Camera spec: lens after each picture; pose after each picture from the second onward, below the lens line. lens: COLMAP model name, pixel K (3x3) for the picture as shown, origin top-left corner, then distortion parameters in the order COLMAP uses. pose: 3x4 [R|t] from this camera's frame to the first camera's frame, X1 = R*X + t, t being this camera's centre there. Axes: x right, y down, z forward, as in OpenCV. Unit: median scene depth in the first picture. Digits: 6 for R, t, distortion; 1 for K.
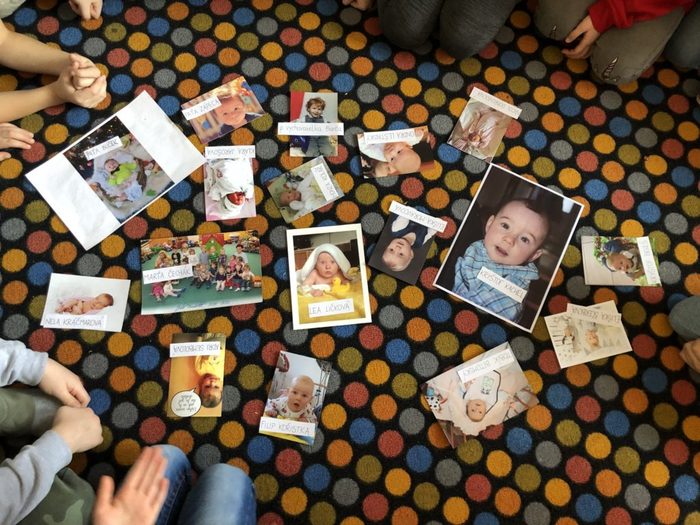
lens RADIAL K [[527.0, 0, 350.1], [0, 527.0, 260.0], [0, 0, 1]] dist [0.014678, -0.013971]
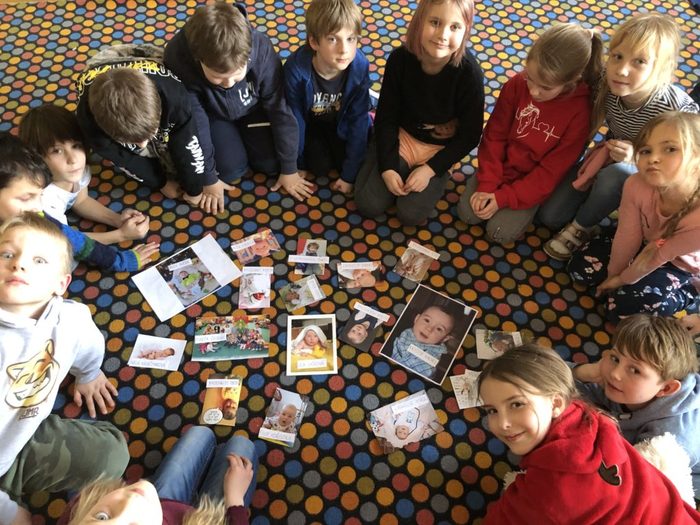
lens RADIAL K [[527.0, 0, 349.9], [0, 527.0, 263.7], [0, 0, 1]] dist [0.014678, -0.013971]
pose [[0.998775, 0.041555, -0.026874, 0.101699], [-0.048243, 0.938587, -0.341655, 0.329013], [0.011026, 0.342532, 0.939441, -0.543798]]
